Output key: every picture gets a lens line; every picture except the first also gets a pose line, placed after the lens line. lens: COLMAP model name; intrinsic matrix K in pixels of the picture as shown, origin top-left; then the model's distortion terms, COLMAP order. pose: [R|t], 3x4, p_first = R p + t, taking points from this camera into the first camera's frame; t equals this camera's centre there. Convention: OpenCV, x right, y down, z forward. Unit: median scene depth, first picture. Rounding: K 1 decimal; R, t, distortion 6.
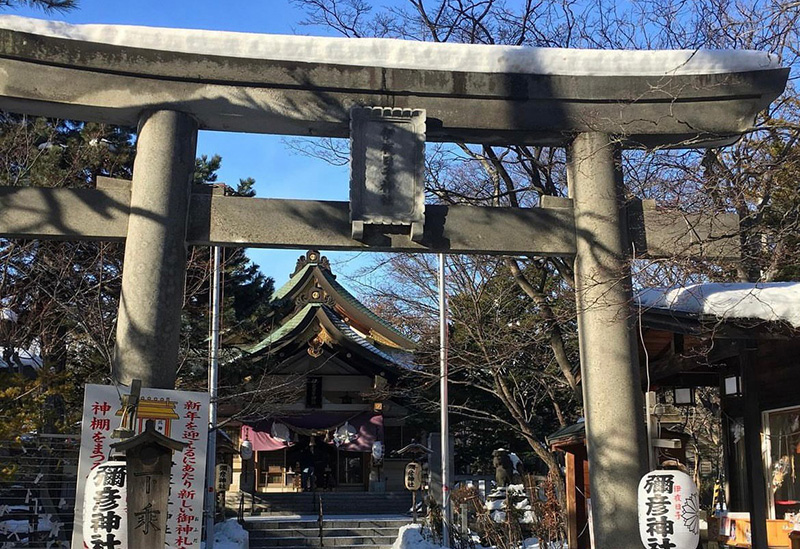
lens RADIAL K [[899.2, 0, 401.2], [0, 899.2, 368.3], [0, 0, 1]] dist [0.057240, 0.007271]
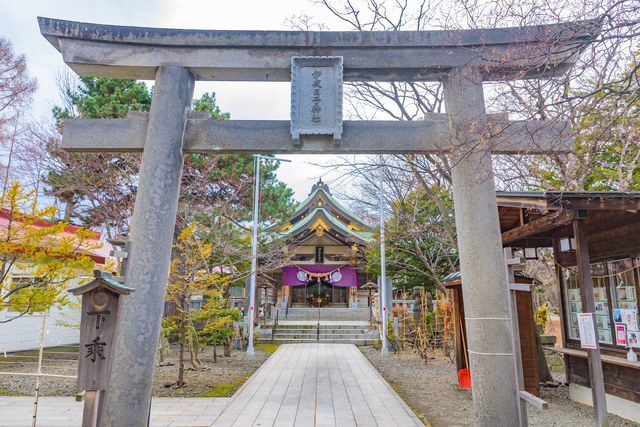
lens RADIAL K [[440.6, 0, 321.5], [0, 440.6, 216.6], [0, 0, 1]] dist [-0.007967, 0.001136]
pose [[0.993119, -0.014905, -0.116159, 0.071412], [0.007731, 0.998049, -0.061962, 0.016301], [0.116856, 0.060638, 0.991296, 0.302900]]
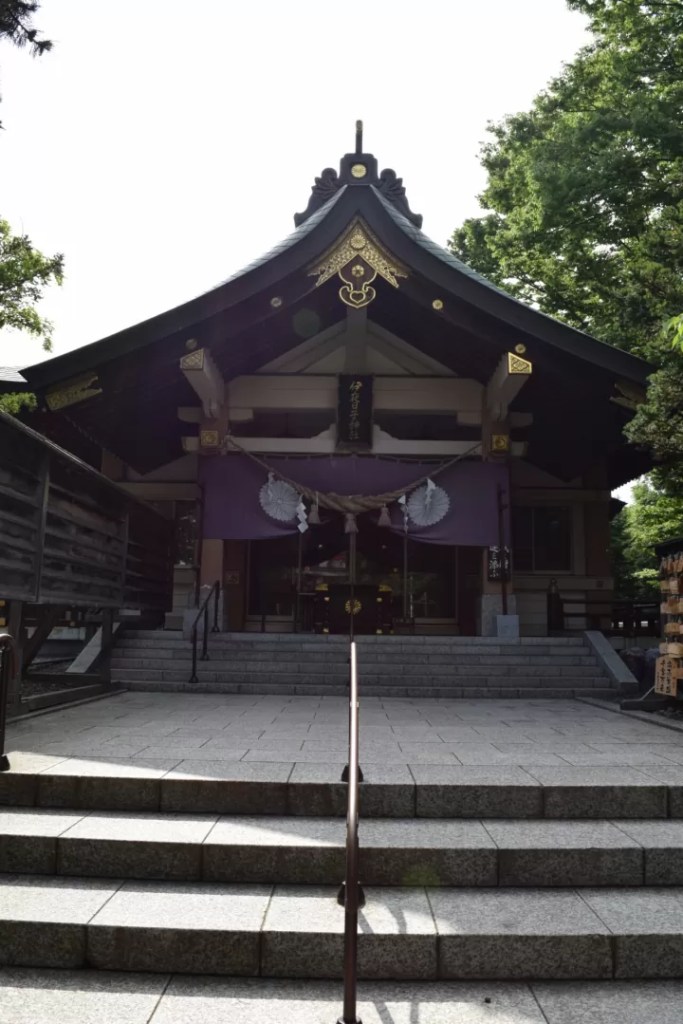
lens RADIAL K [[798.9, 0, 351.7], [0, 798.9, 511.8], [0, 0, 1]] dist [-0.109062, 0.087355]
pose [[0.993019, 0.000951, -0.117952, -0.220603], [-0.002709, 0.999888, -0.014741, 0.350640], [0.117925, 0.014957, 0.992910, 2.592051]]
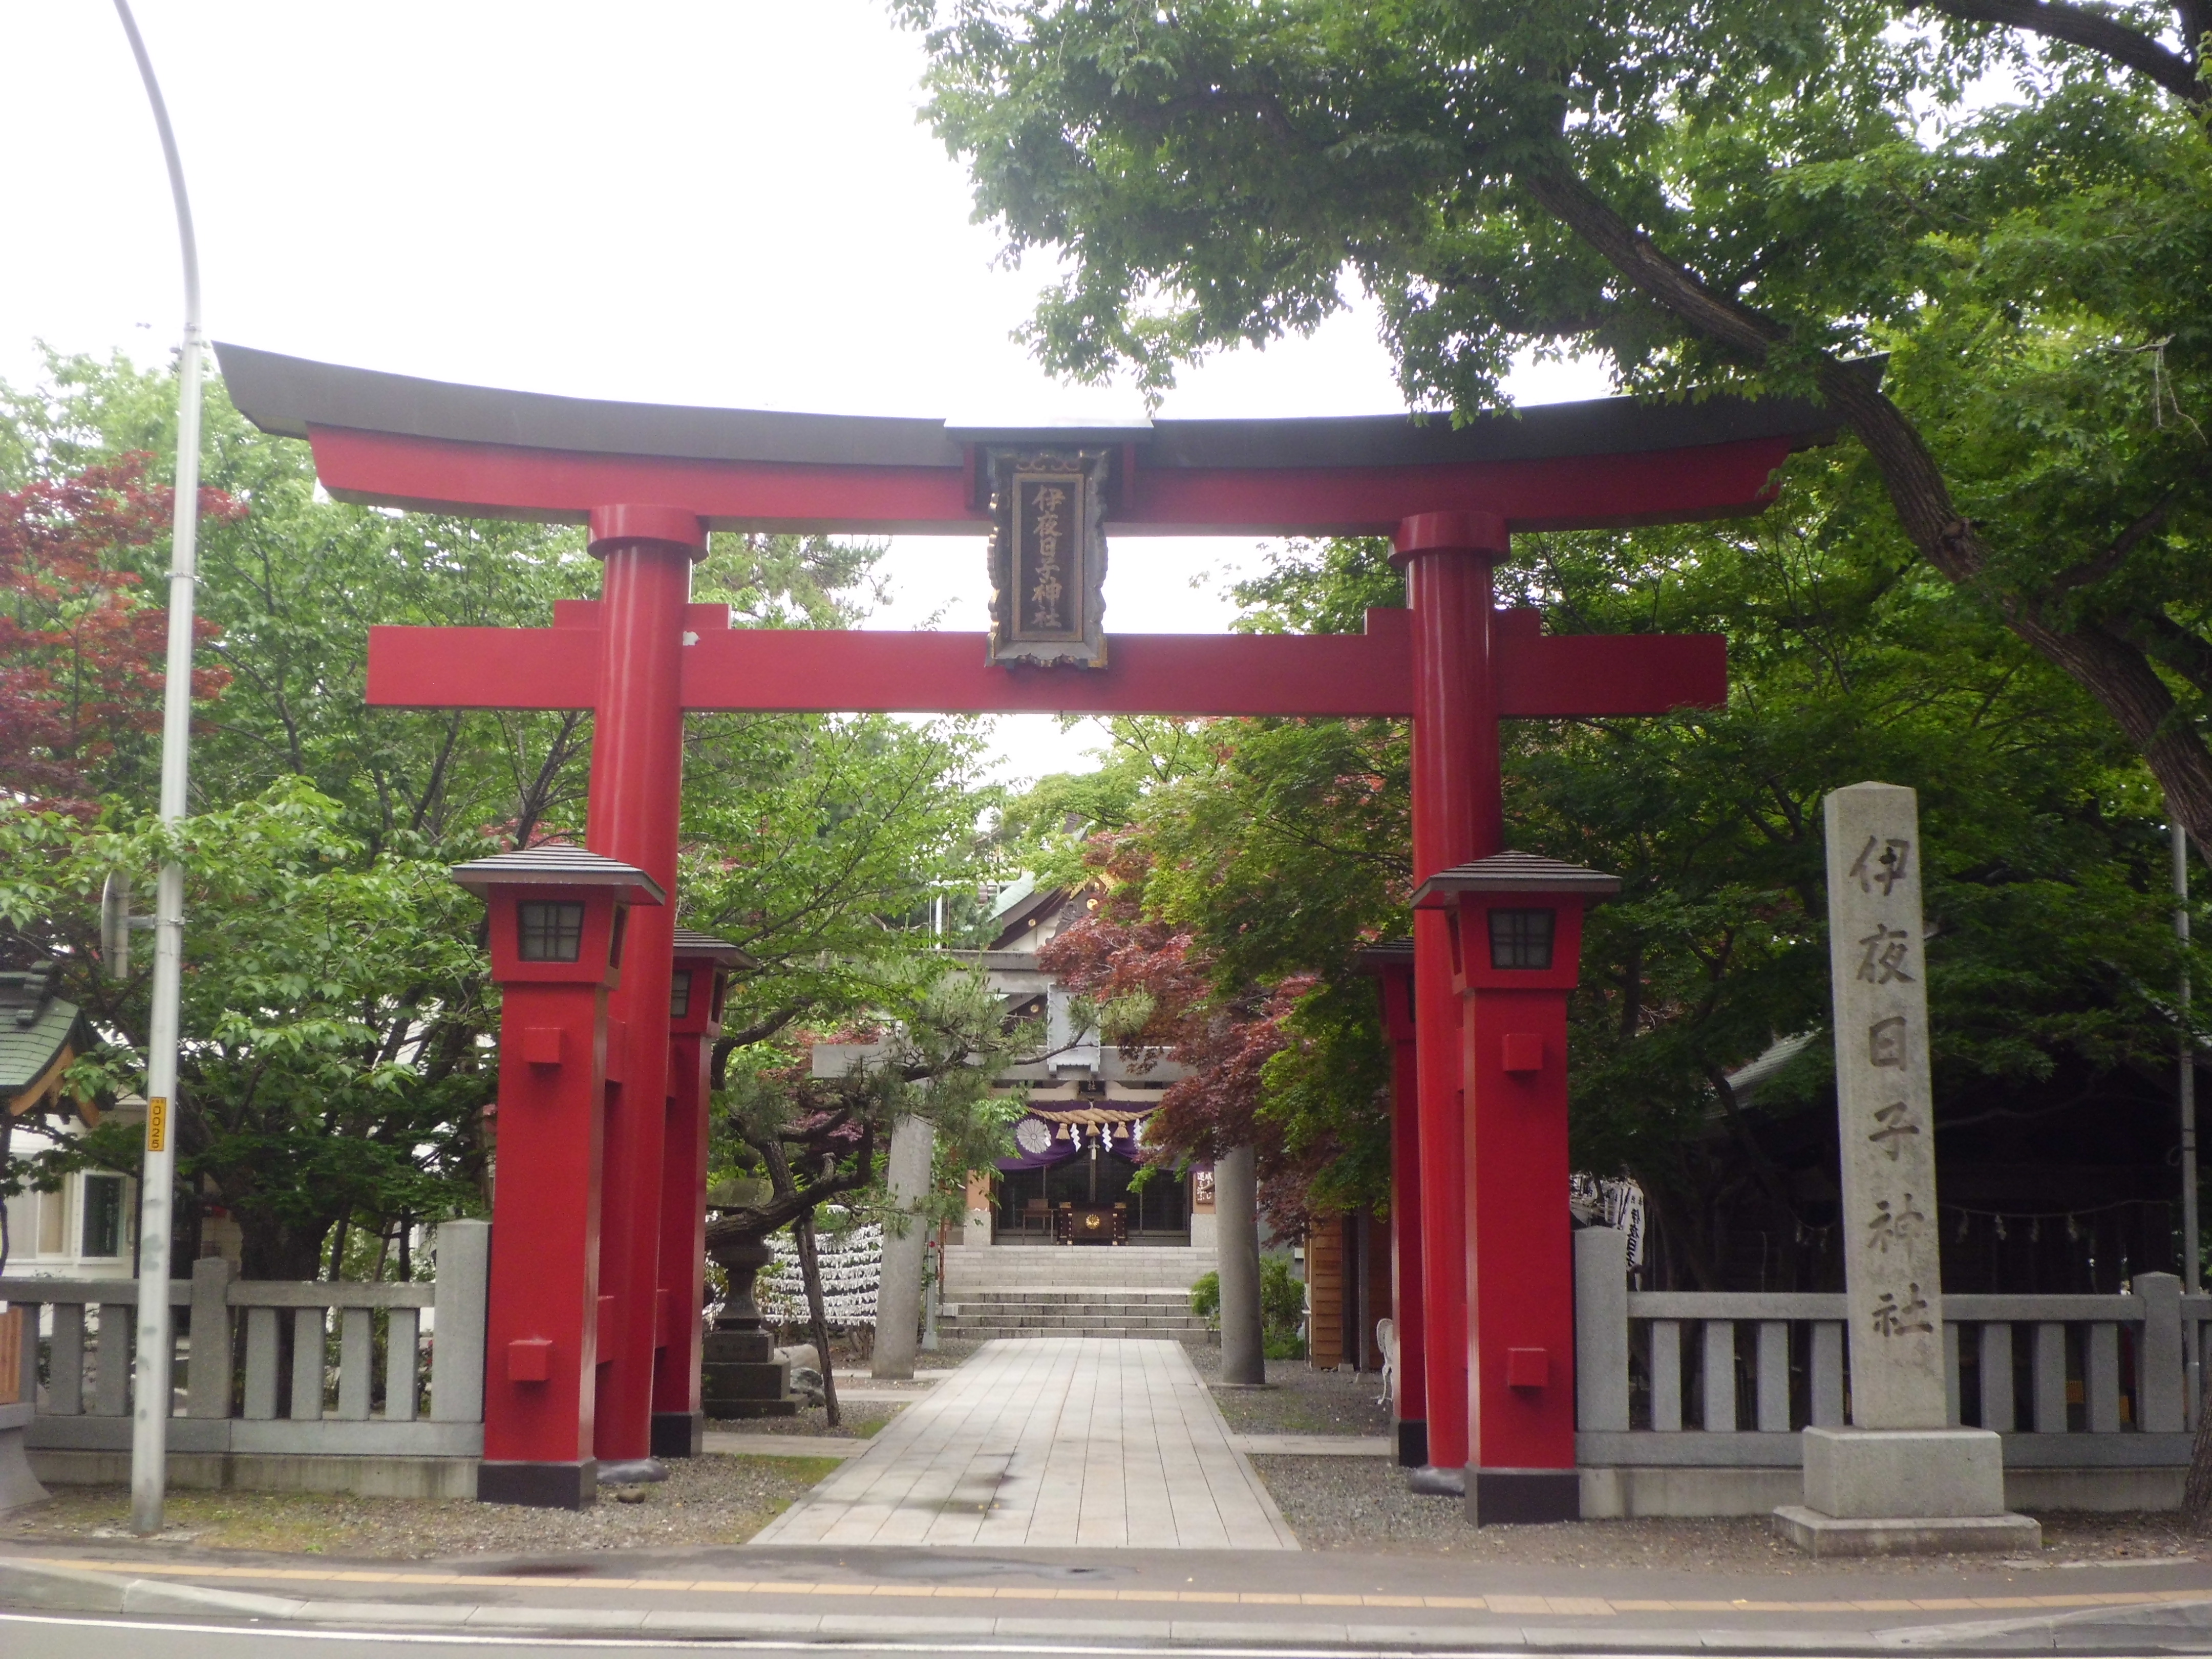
lens RADIAL K [[3063.2, 0, 1106.0], [0, 3063.2, 829.5], [0, 0, 1]] dist [-0.127388, -0.073321]
pose [[0.992322, -0.007164, -0.123473, 0.625241], [0.007566, 0.999967, 0.002790, -0.536332], [0.123449, -0.003702, 0.992344, -3.729354]]
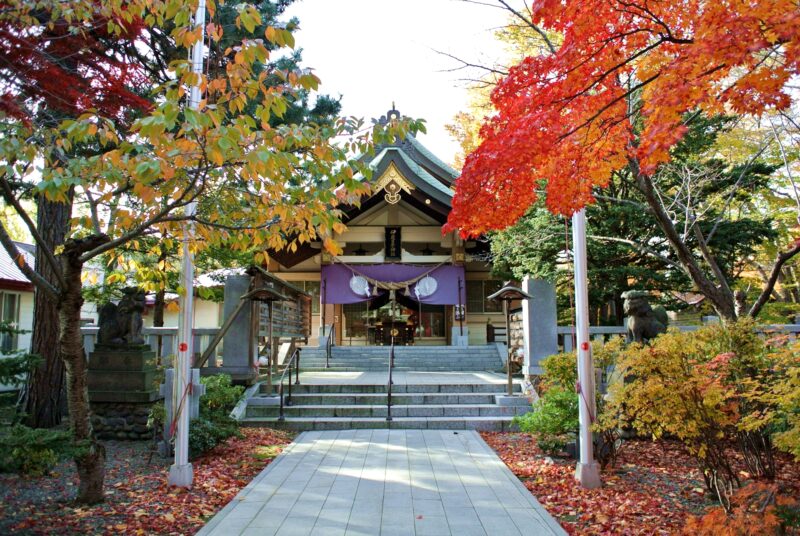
lens RADIAL K [[624.1, 0, 402.8], [0, 624.1, 268.4], [0, 0, 1]] dist [-0.109062, 0.087355]
pose [[0.993802, -0.014290, -0.110241, -0.054329], [0.016284, 0.999719, 0.017205, 0.179459], [0.109964, -0.018894, 0.993756, 1.420173]]
